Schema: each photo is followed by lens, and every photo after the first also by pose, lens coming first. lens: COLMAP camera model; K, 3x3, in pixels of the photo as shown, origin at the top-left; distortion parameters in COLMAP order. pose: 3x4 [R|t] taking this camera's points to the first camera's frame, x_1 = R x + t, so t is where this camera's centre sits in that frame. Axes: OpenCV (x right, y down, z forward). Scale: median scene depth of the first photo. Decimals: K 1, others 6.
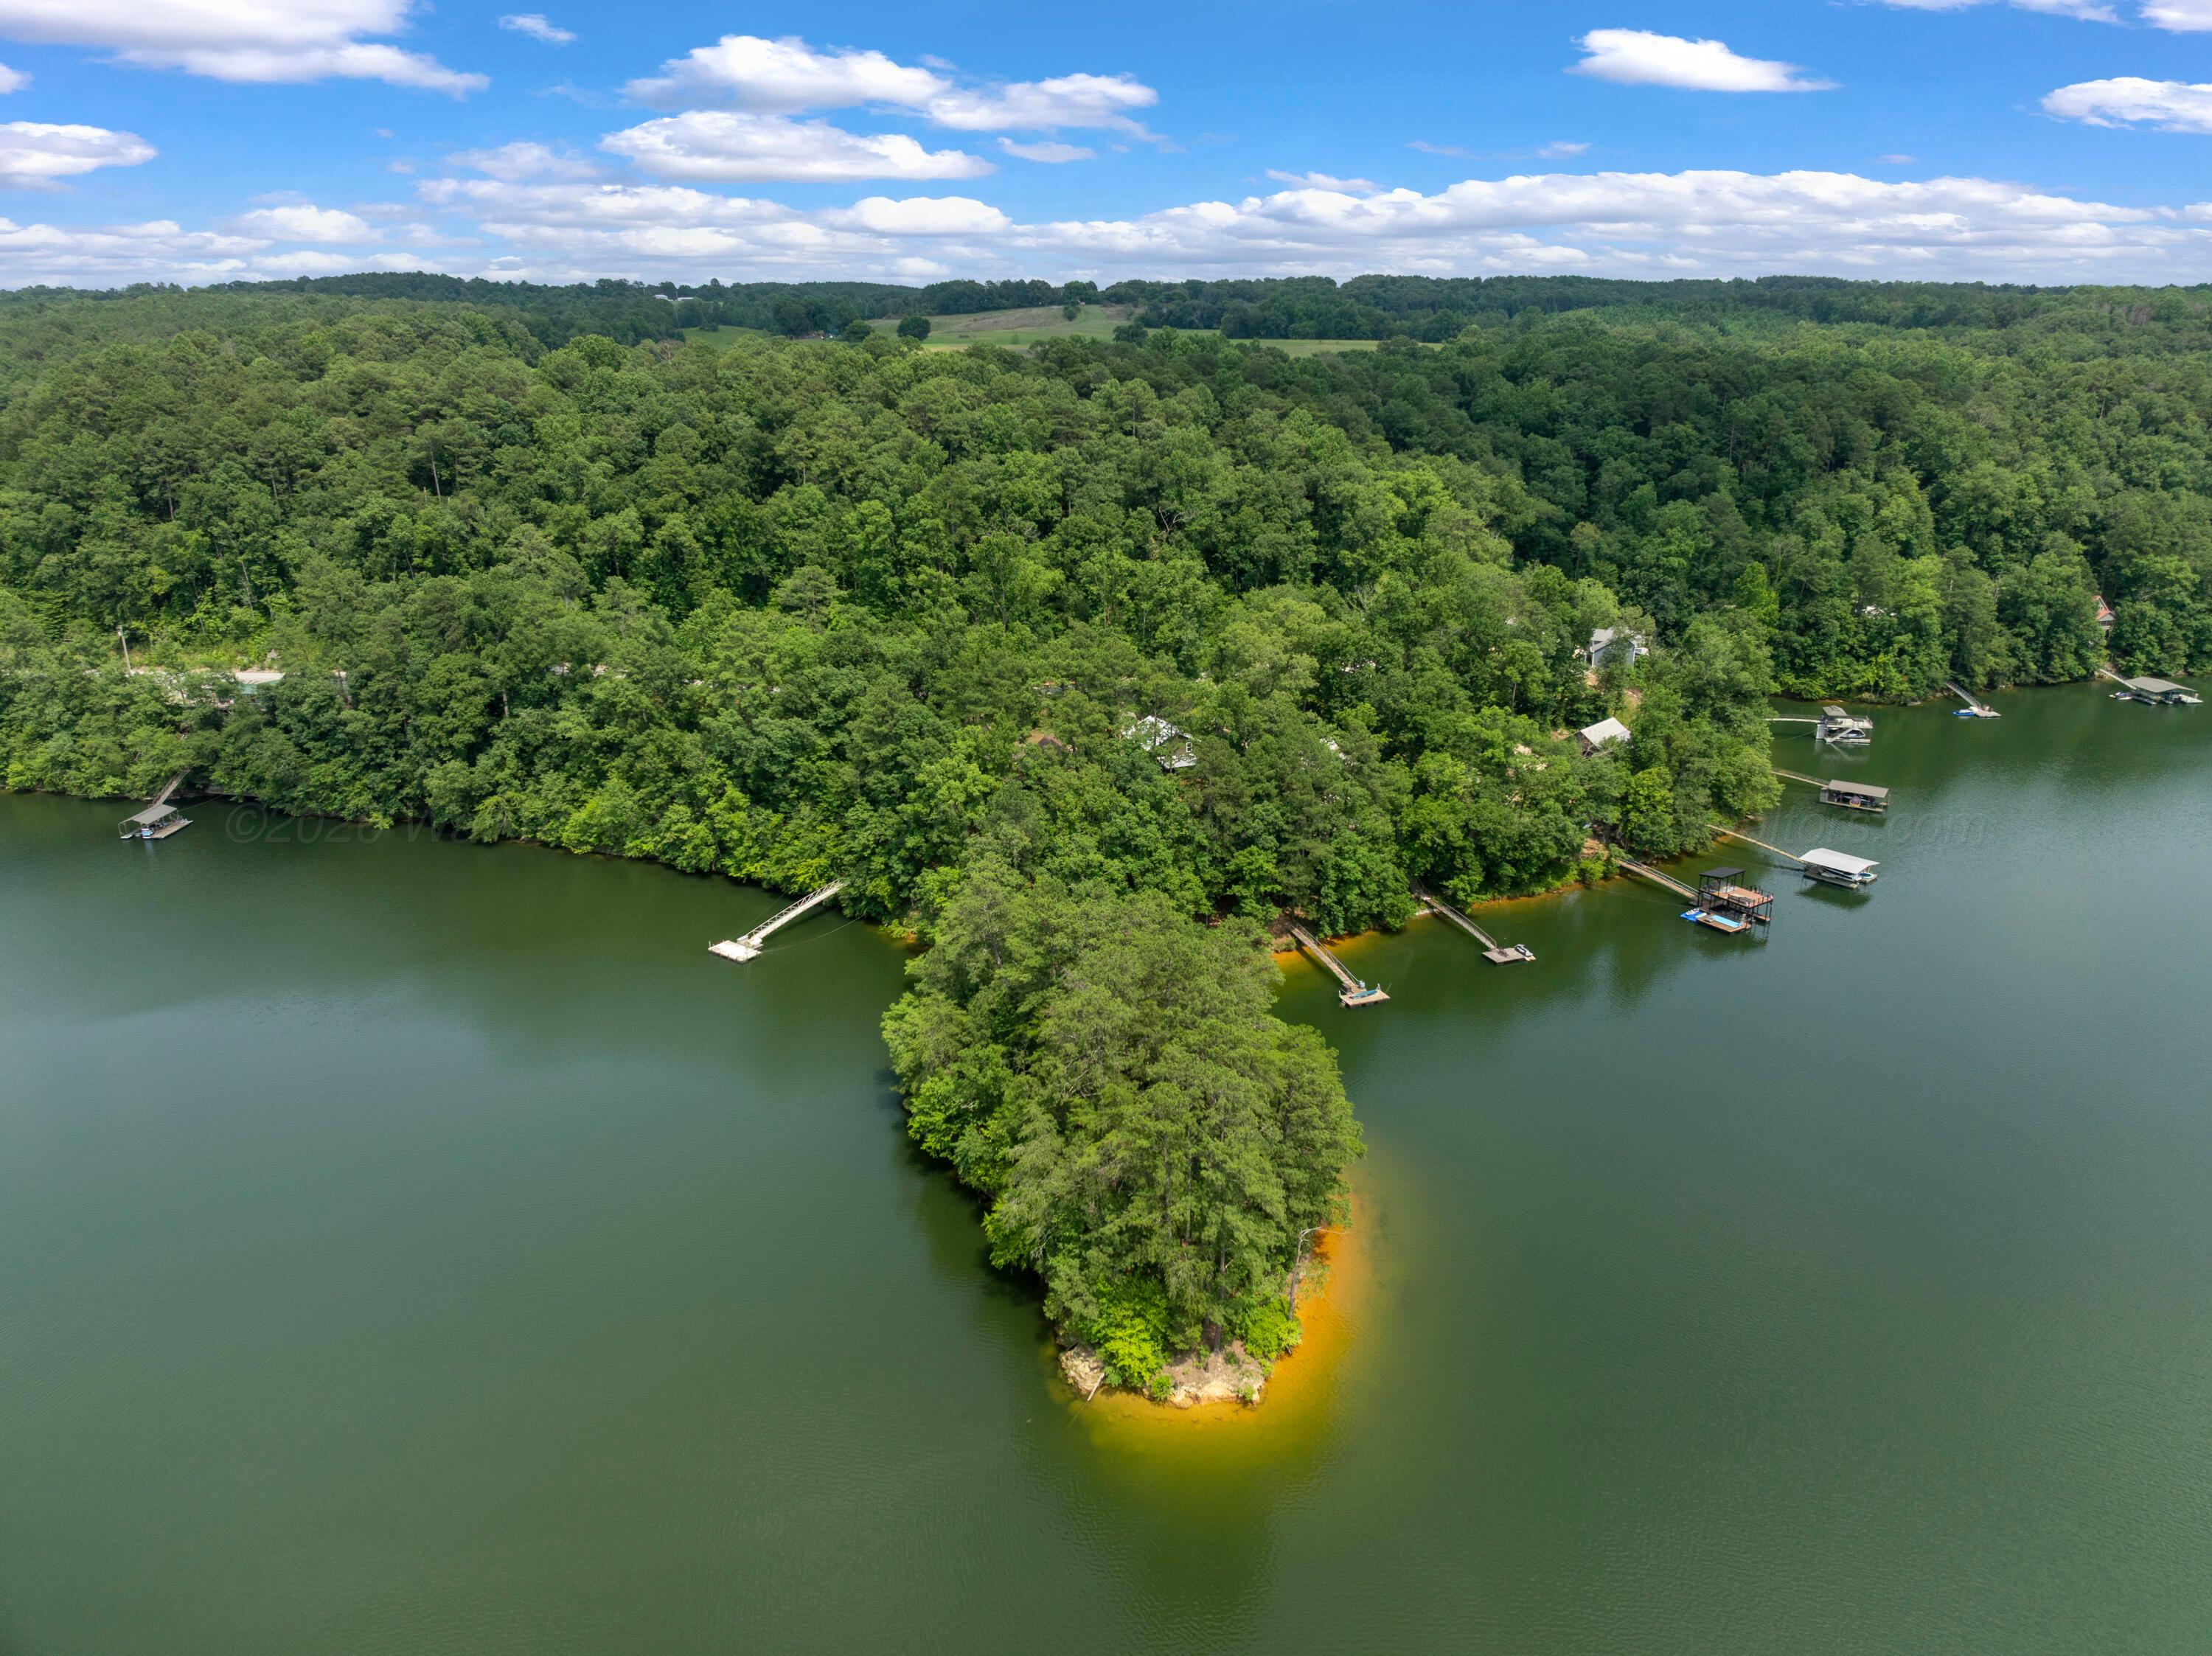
lens RADIAL K [[1553.9, 0, 1116.1], [0, 1553.9, 843.2], [0, 0, 1]] dist [-0.032342, 0.002014]
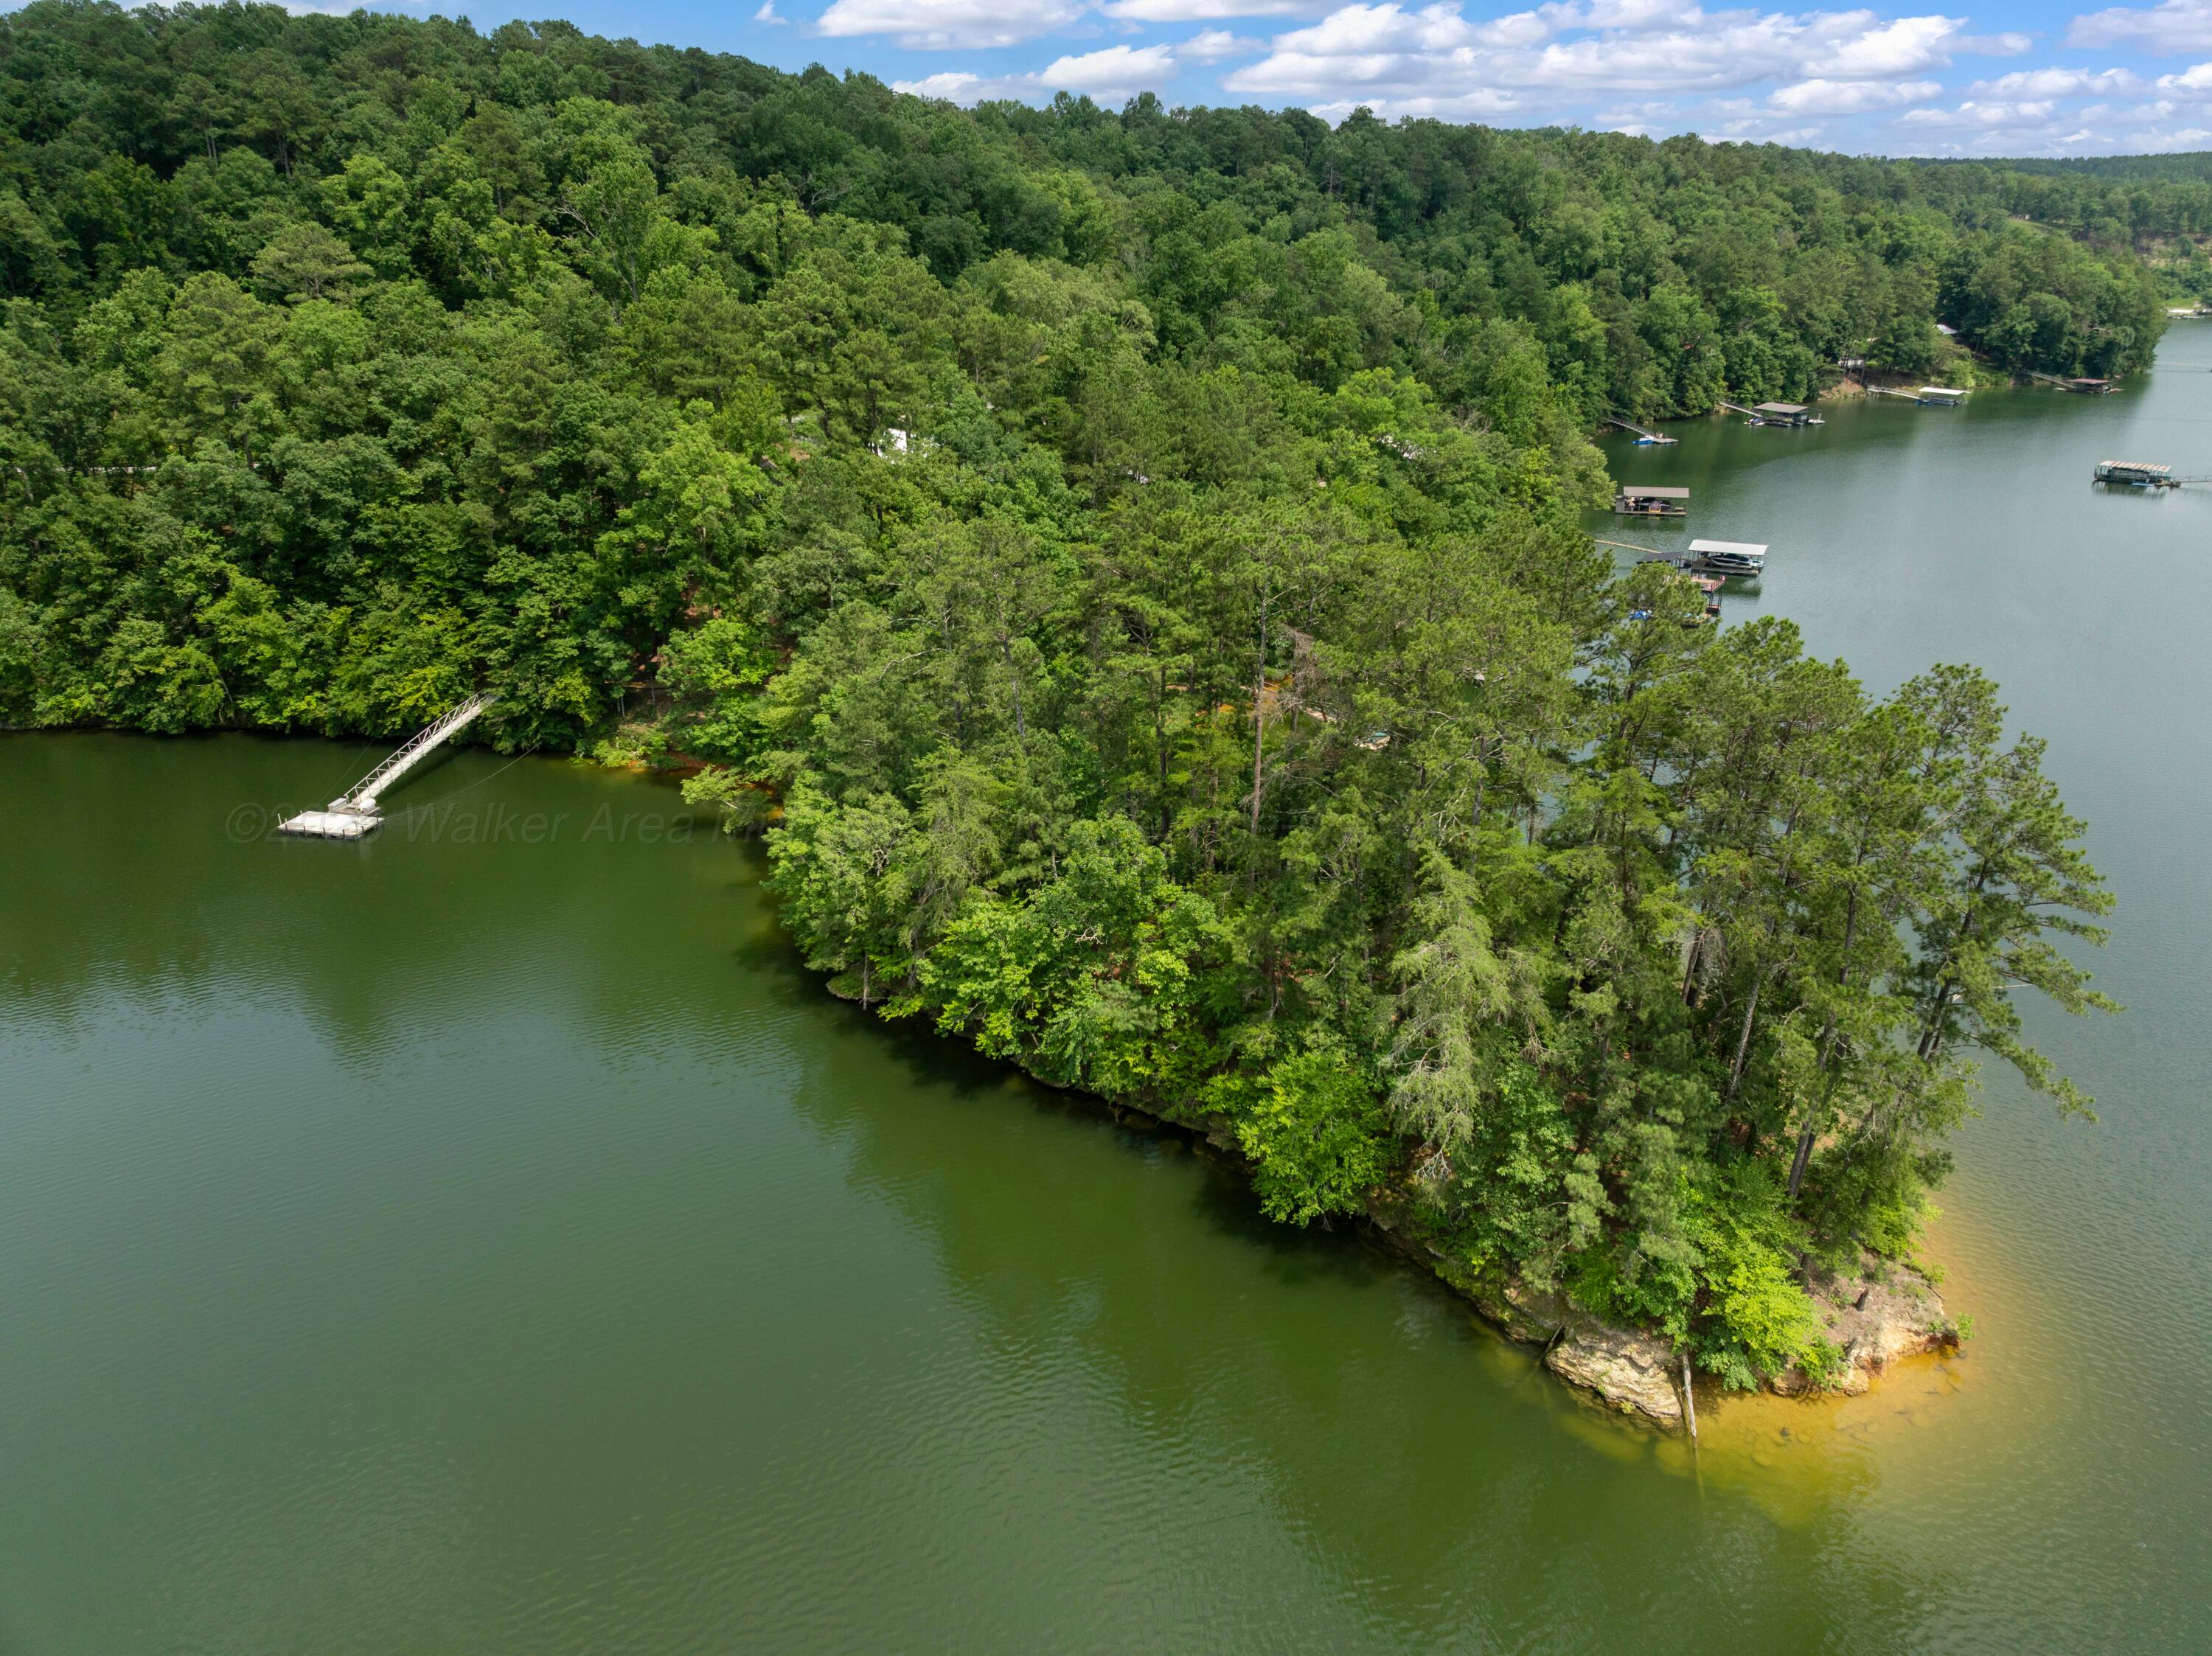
lens RADIAL K [[1553.9, 0, 1116.1], [0, 1553.9, 843.2], [0, 0, 1]] dist [-0.032342, 0.002014]
pose [[0.919224, -0.147486, 0.365068, -0.172040], [0.130031, 0.988885, 0.072093, 0.066731], [-0.371643, -0.018799, 0.928185, 0.338620]]
